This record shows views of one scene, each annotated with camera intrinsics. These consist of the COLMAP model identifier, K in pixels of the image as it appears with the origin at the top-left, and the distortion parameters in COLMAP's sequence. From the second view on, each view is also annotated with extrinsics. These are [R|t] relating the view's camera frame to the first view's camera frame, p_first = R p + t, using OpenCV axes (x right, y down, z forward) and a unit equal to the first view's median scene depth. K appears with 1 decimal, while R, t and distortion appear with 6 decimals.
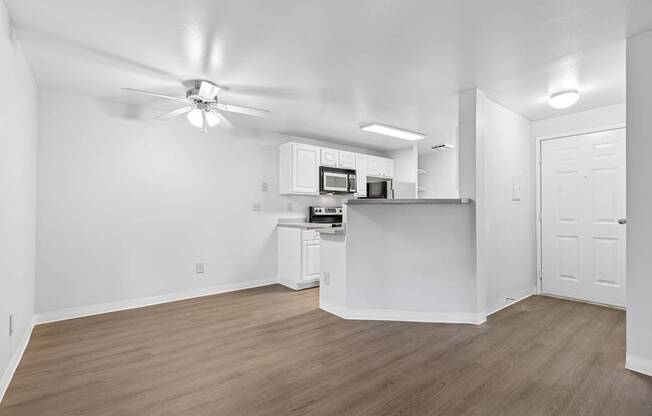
lens RADIAL K [[301.2, 0, 328.0], [0, 301.2, 211.5], [0, 0, 1]] dist [0.001947, 0.000340]
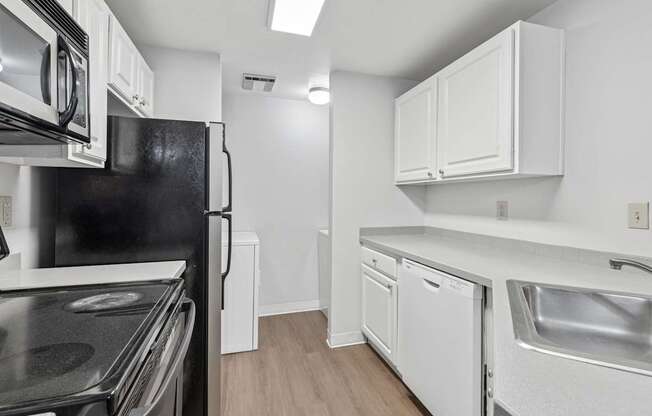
lens RADIAL K [[298.3, 0, 327.8], [0, 298.3, 194.6], [0, 0, 1]] dist [0.003707, 0.000230]
pose [[0.355292, 0.019611, 0.934550, -0.045041], [-0.009441, 0.999804, -0.017391, -0.026472], [-0.934708, -0.002644, 0.355407, 0.838579]]
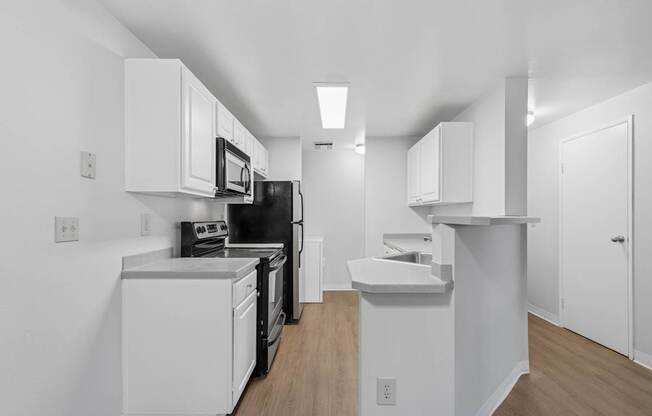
lens RADIAL K [[301.2, 0, 328.0], [0, 301.2, 211.5], [0, 0, 1]] dist [0.001947, 0.000340]
pose [[0.619182, 0.013587, 0.785130, -0.296272], [-0.004121, 0.999893, -0.014053, -0.027739], [-0.785237, 0.005466, 0.619171, 0.567950]]
